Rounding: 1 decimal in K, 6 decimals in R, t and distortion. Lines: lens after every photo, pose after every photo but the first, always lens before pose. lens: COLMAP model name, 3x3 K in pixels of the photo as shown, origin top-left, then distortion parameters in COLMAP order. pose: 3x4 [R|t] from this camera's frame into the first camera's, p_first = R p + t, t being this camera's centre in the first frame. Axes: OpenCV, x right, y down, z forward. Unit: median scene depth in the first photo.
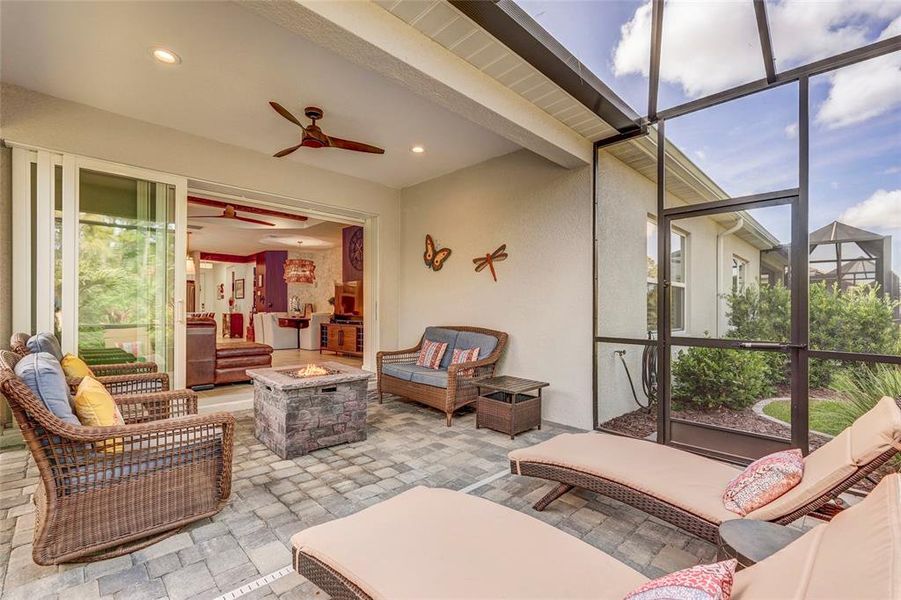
lens RADIAL K [[398.3, 0, 450.5], [0, 398.3, 300.0], [0, 0, 1]] dist [-0.000999, 0.000363]
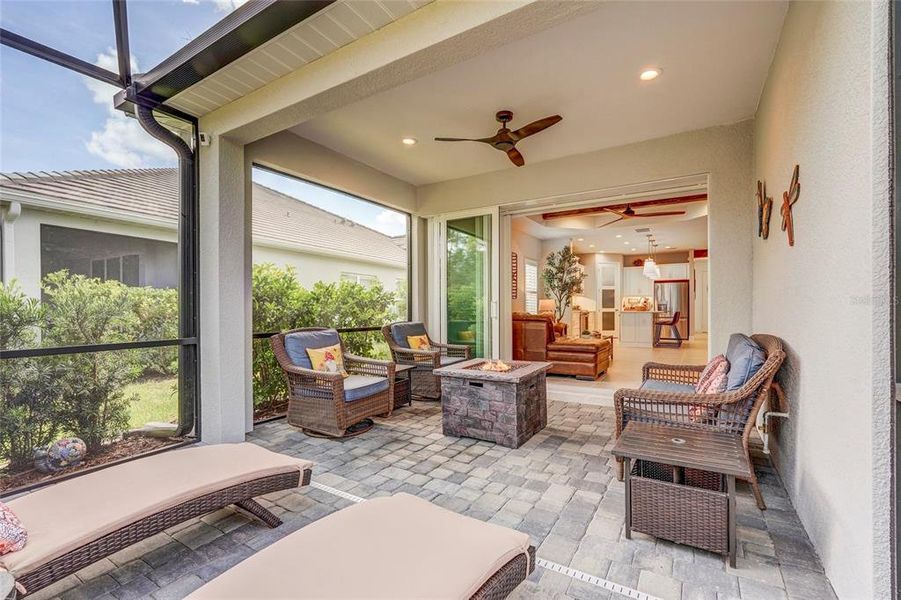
lens RADIAL K [[398.3, 0, 450.5], [0, 398.3, 300.0], [0, 0, 1]] dist [-0.000999, 0.000363]
pose [[0.248333, -0.027073, -0.968296, 0.687228], [0.028692, 0.999376, -0.020583, 0.024992], [0.968250, -0.022671, 0.248954, 0.675899]]
